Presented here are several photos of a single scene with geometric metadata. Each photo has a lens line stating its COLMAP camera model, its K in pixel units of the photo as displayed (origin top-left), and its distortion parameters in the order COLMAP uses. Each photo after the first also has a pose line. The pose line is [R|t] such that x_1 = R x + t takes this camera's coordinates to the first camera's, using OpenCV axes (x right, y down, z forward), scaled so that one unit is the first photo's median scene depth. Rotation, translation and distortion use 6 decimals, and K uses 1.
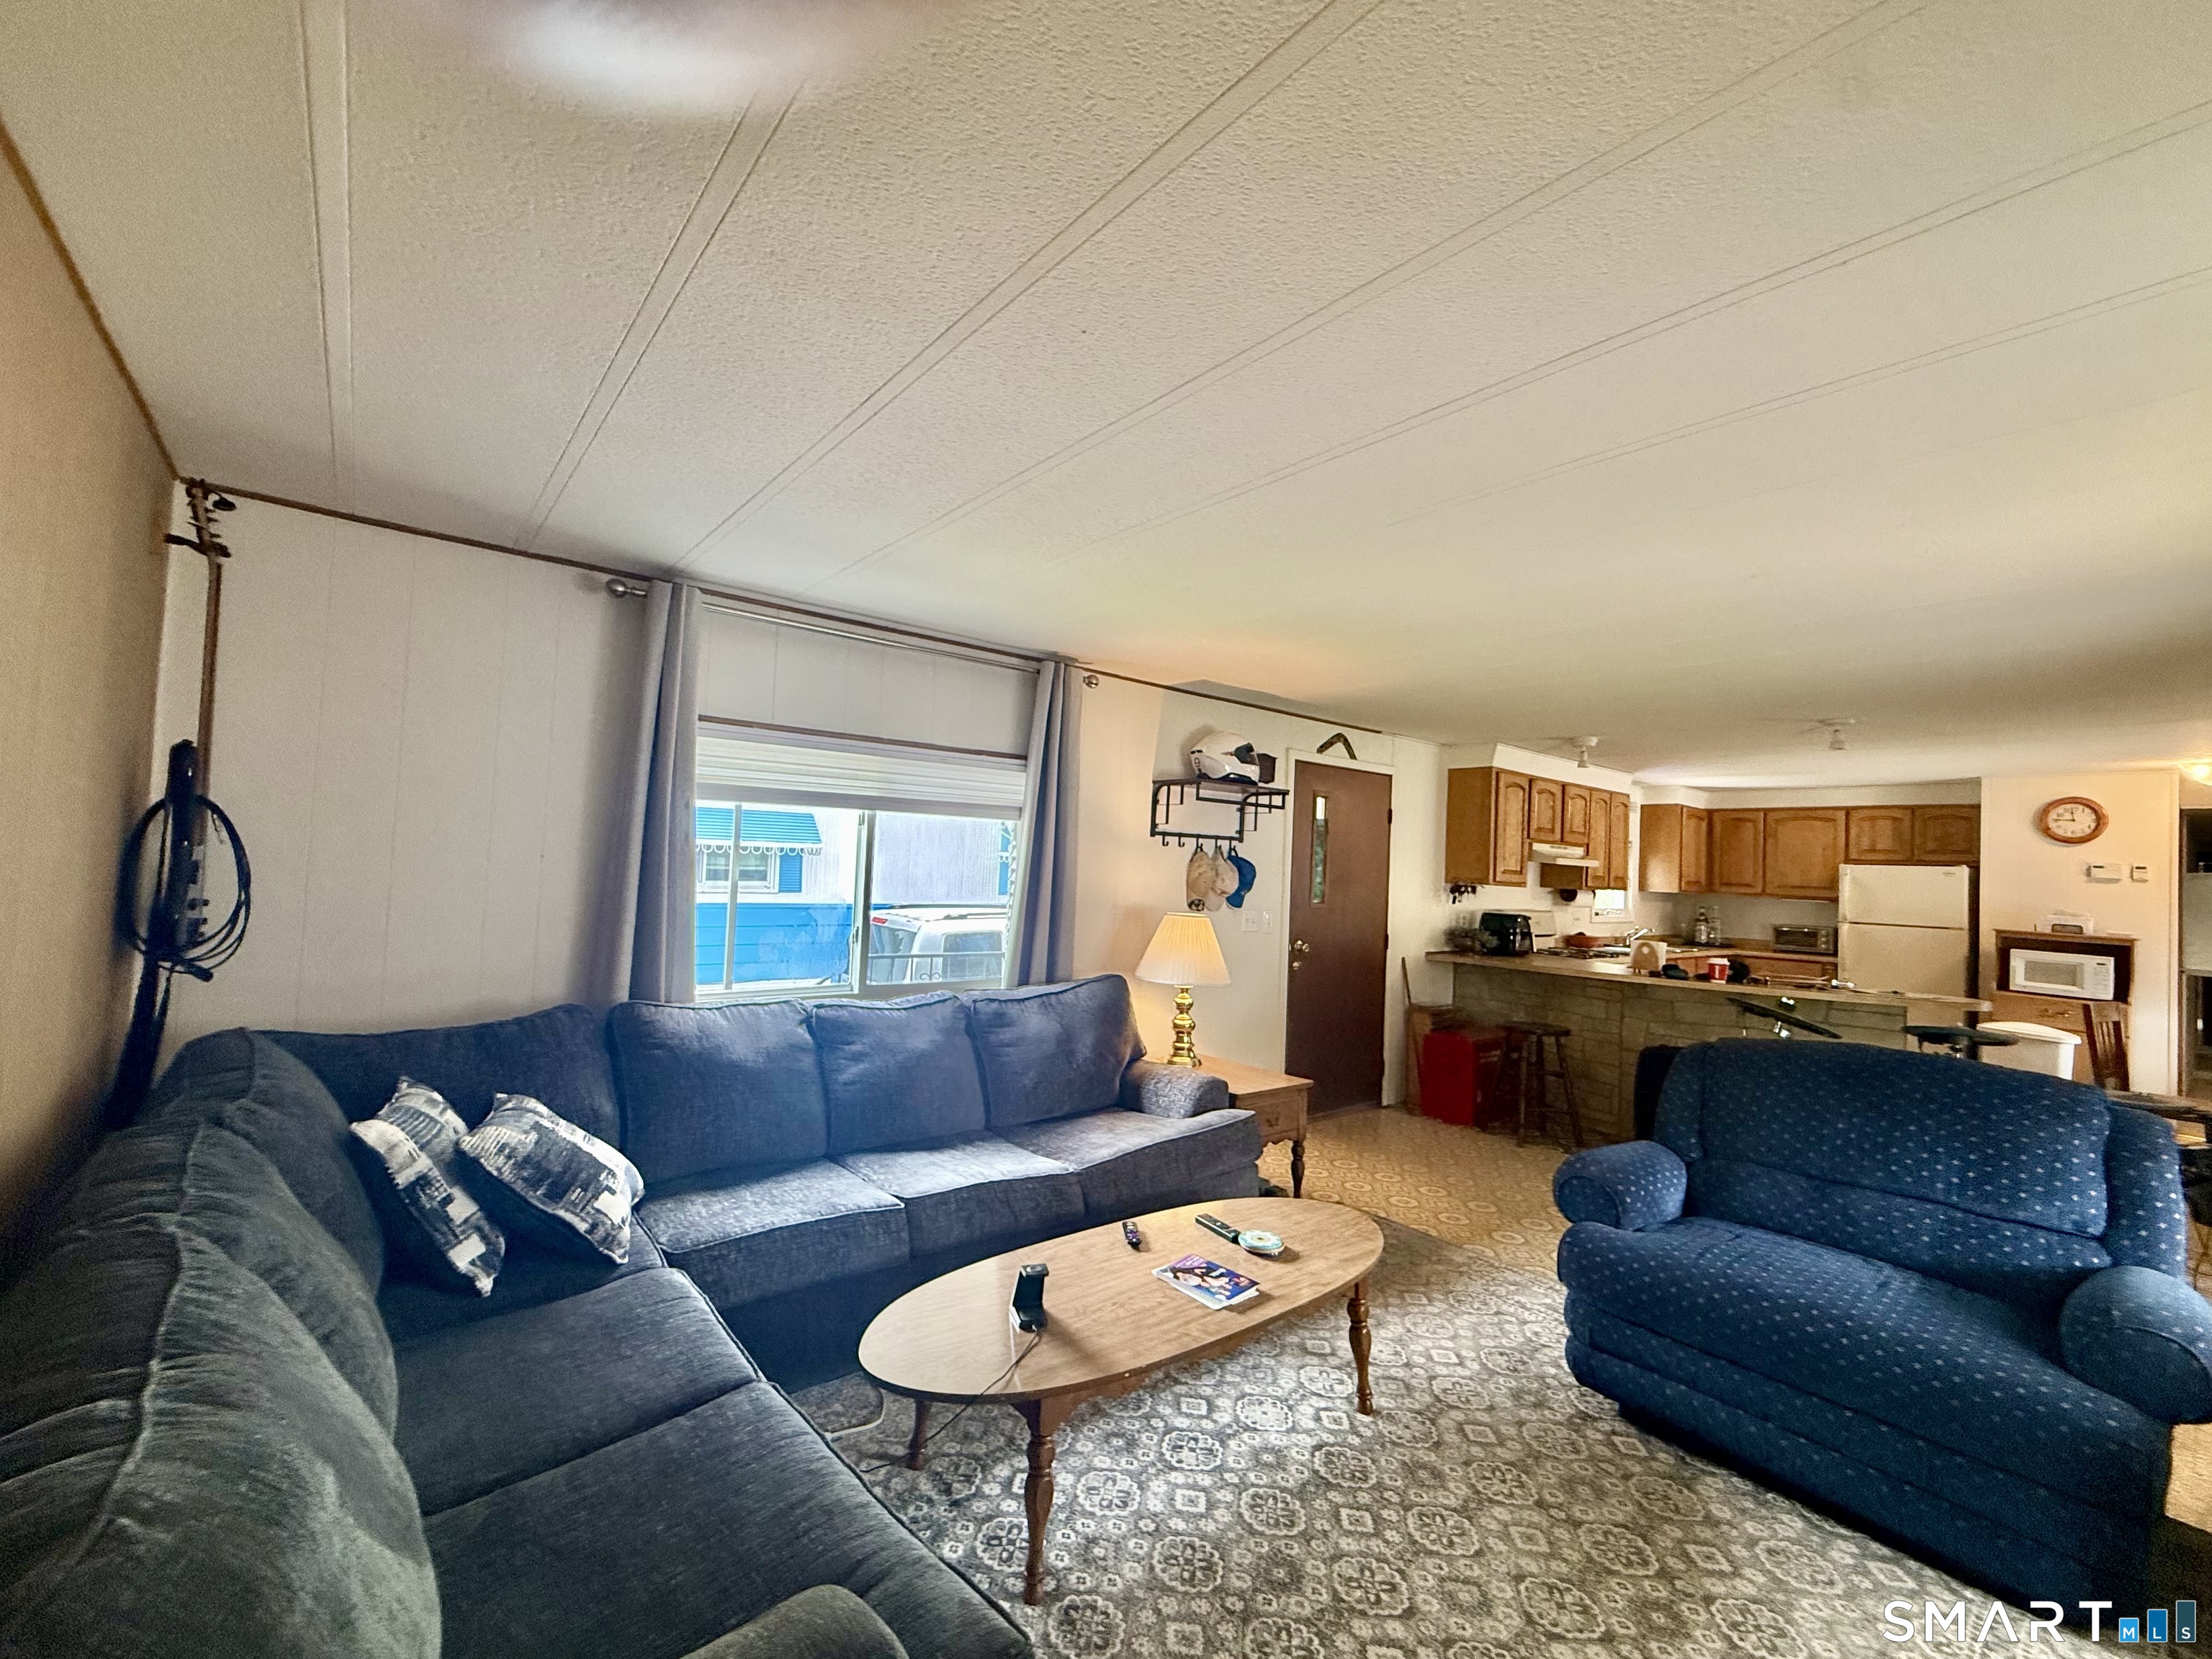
lens RADIAL K [[917.2, 0, 1106.0], [0, 917.2, 829.5], [0, 0, 1]] dist [-0.000734, -0.000090]
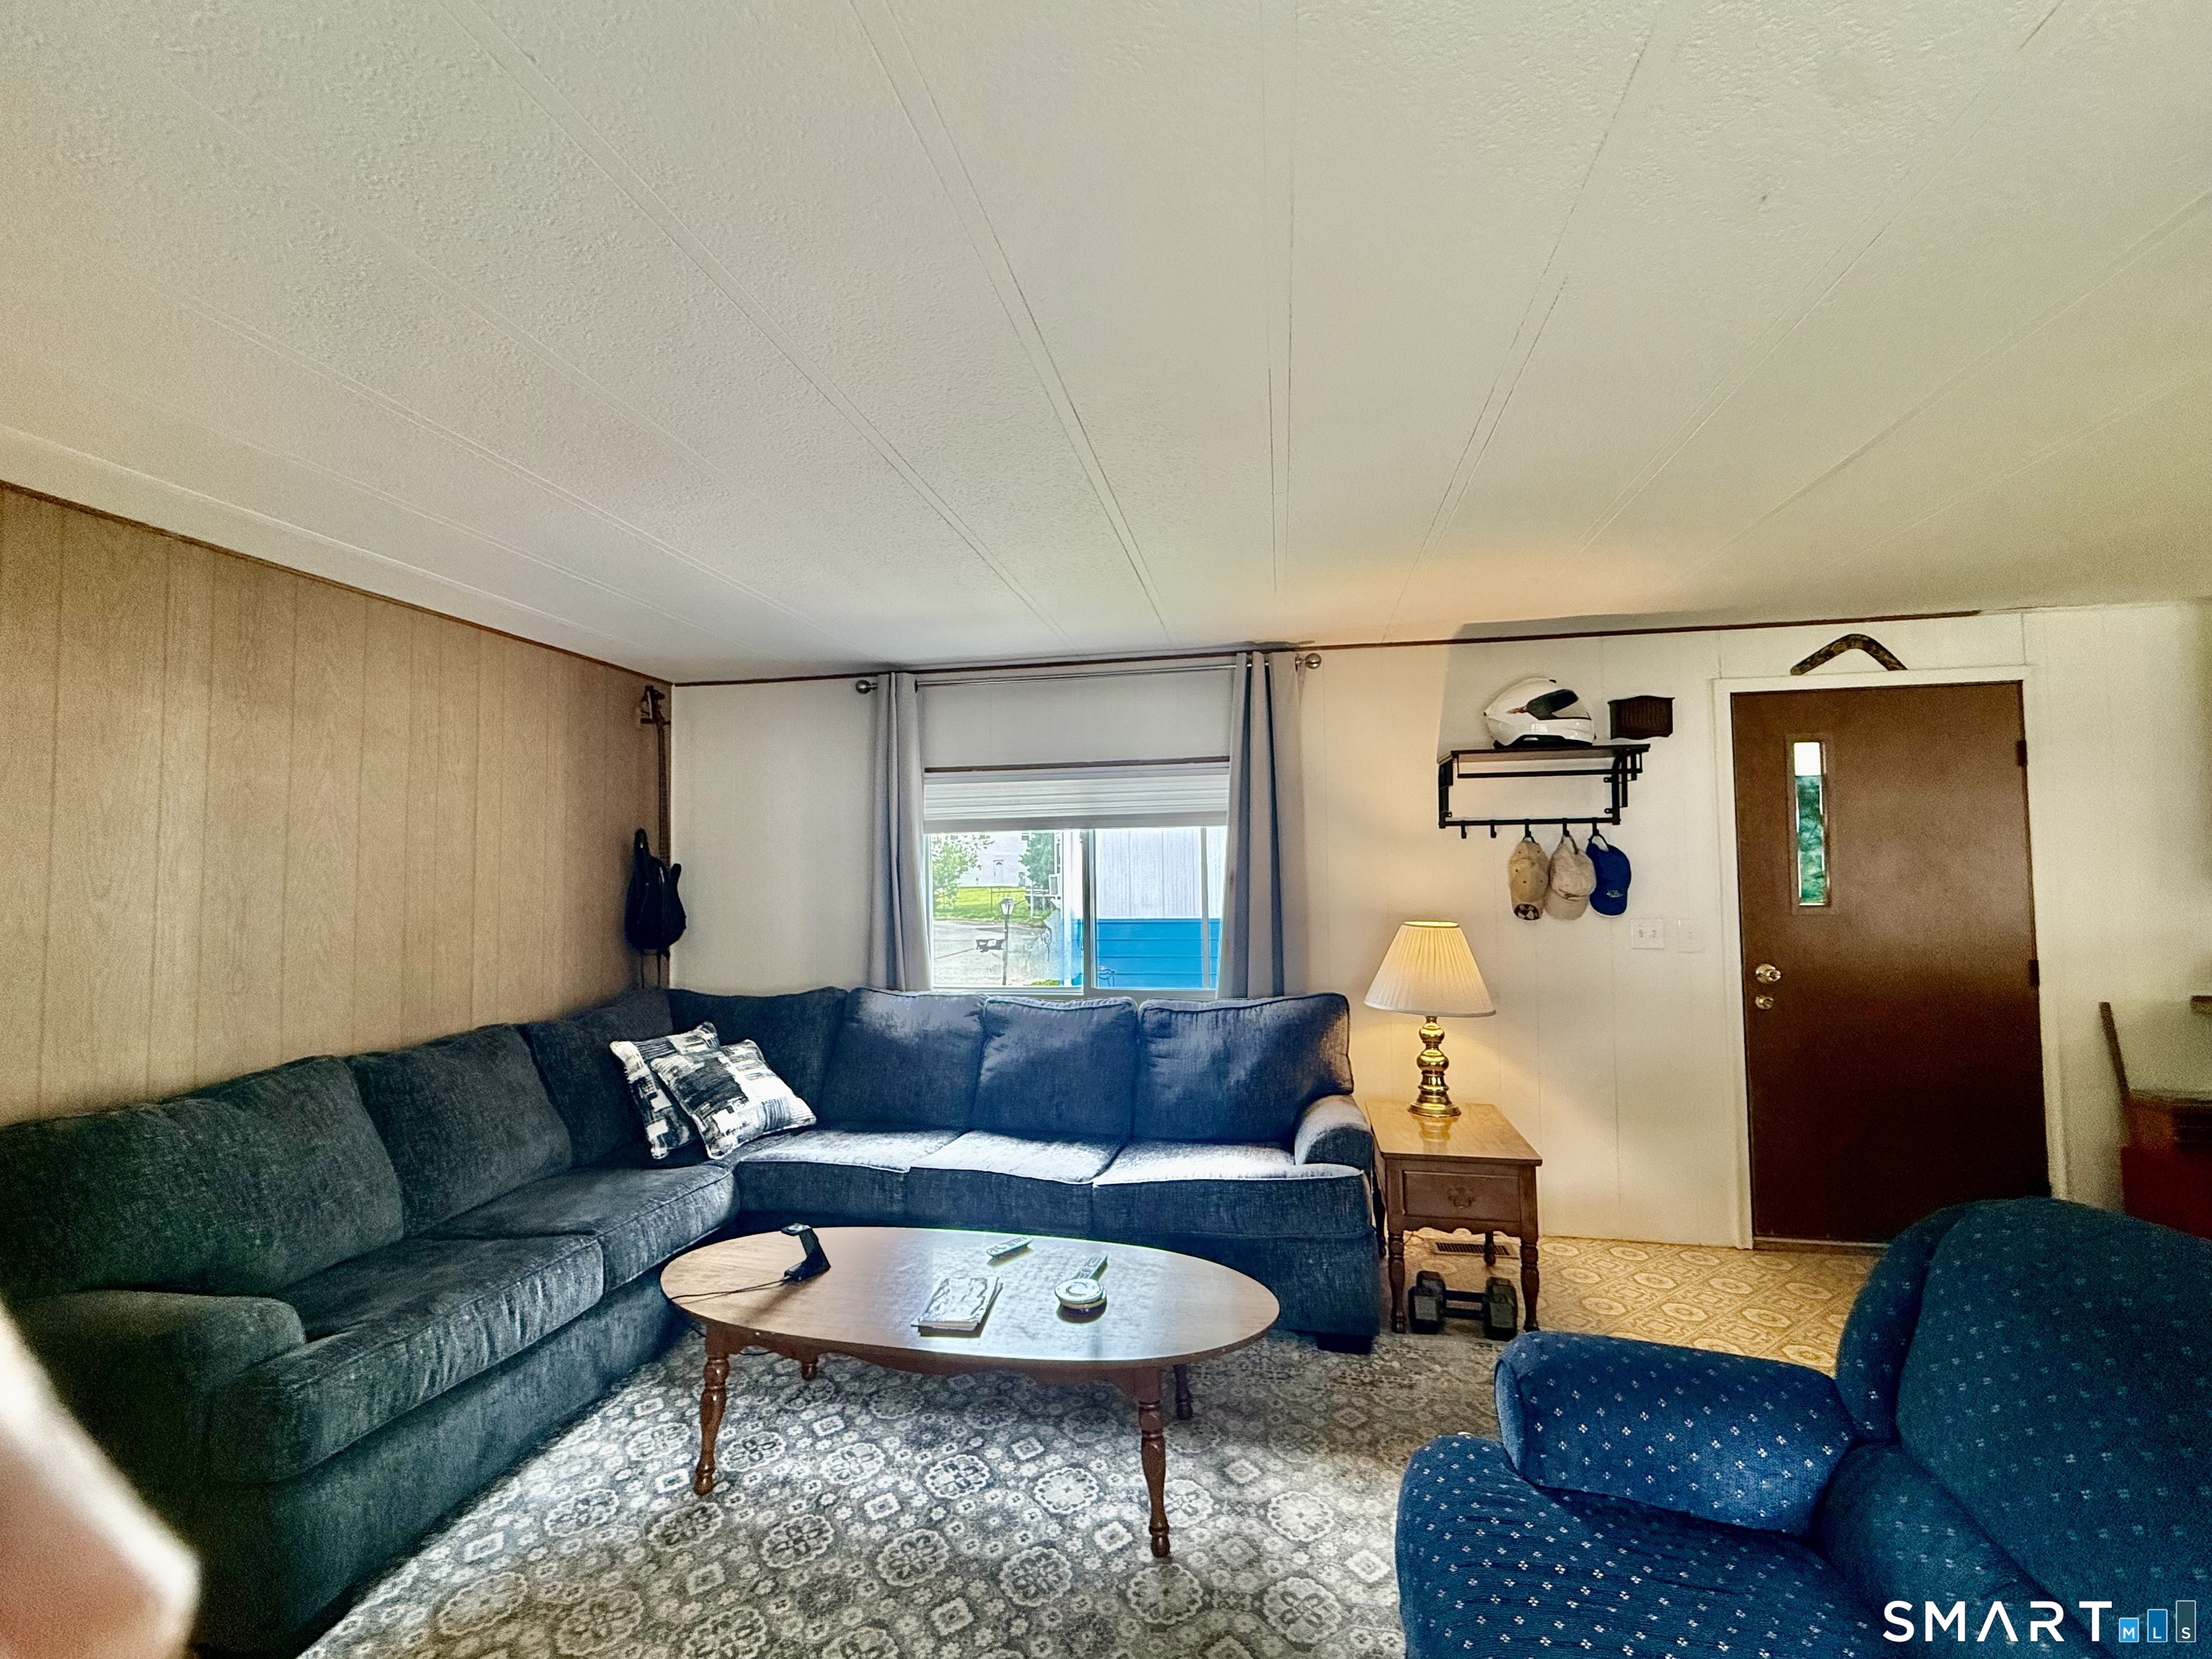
lens RADIAL K [[917.2, 0, 1106.0], [0, 917.2, 829.5], [0, 0, 1]] dist [-0.000734, -0.000090]
pose [[0.640331, -0.082366, -0.763670, 0.468541], [0.068168, 0.996405, -0.050310, 0.028706], [0.765068, -0.019843, 0.643644, 0.244884]]
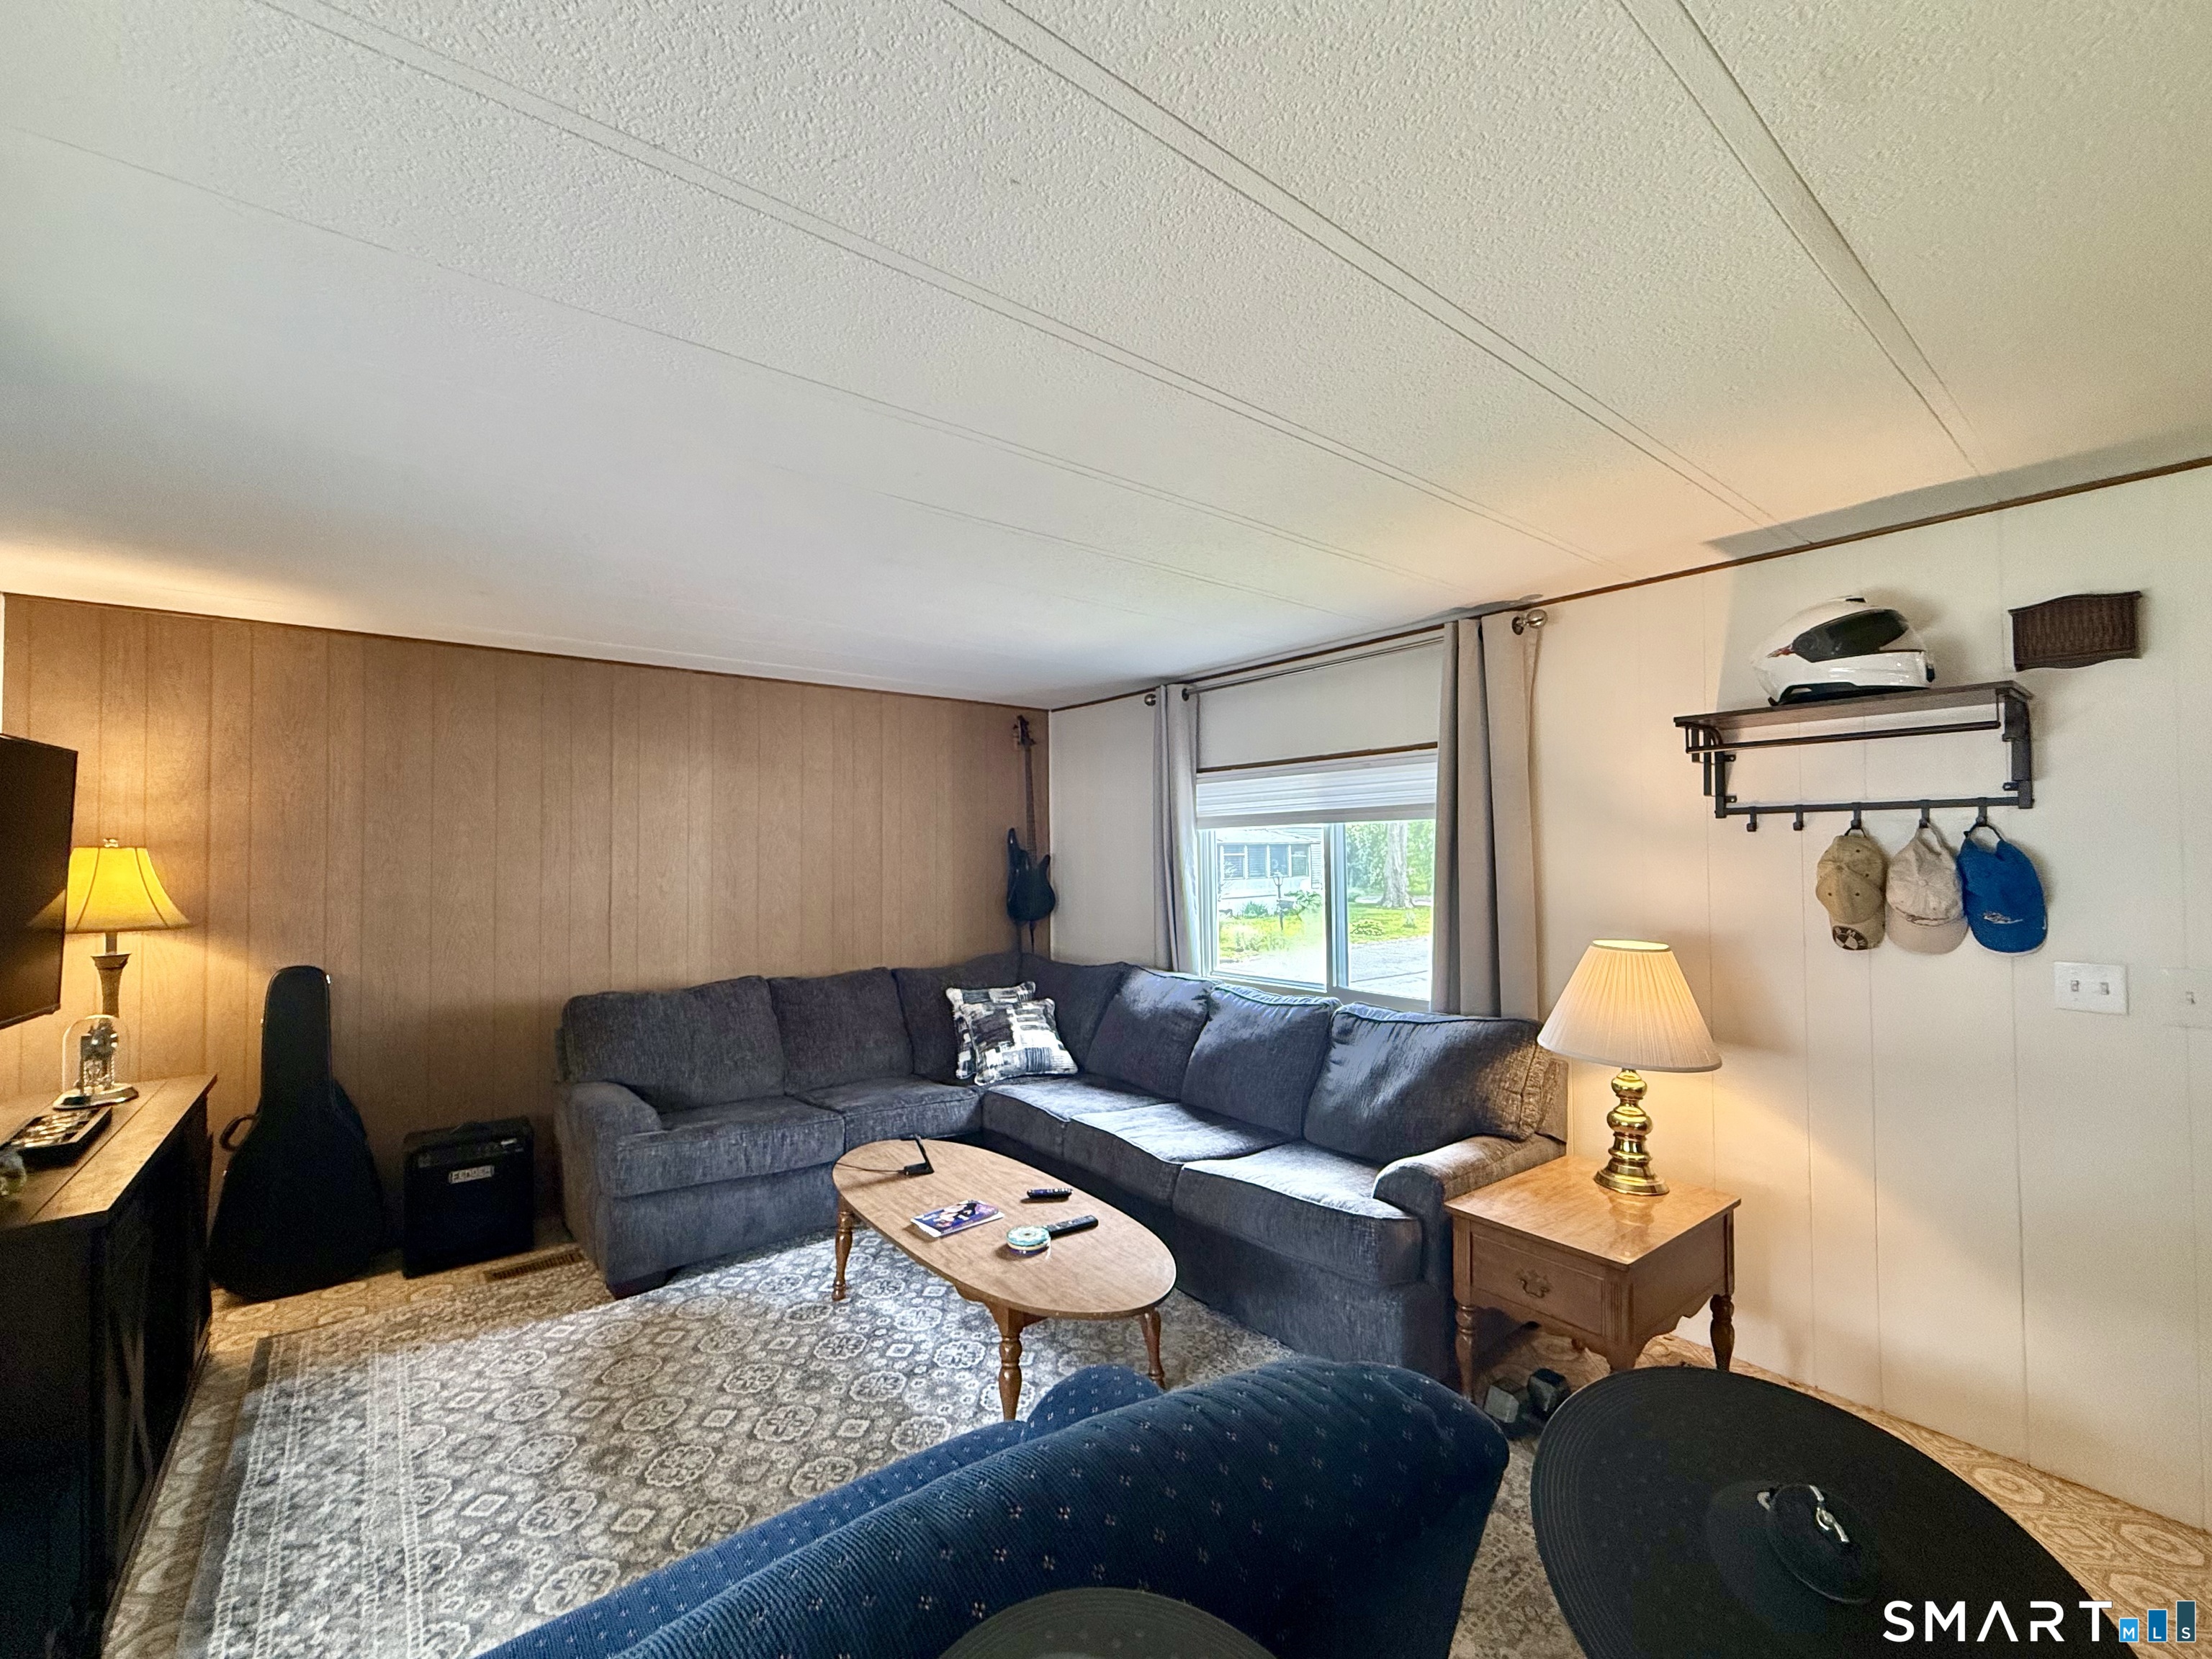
lens RADIAL K [[917.2, 0, 1106.0], [0, 917.2, 829.5], [0, 0, 1]] dist [-0.000734, -0.000090]
pose [[-0.011382, -0.067779, -0.997635, 0.639859], [0.044094, 0.996696, -0.068218, 0.037665], [0.998963, -0.044766, -0.008356, 0.587688]]
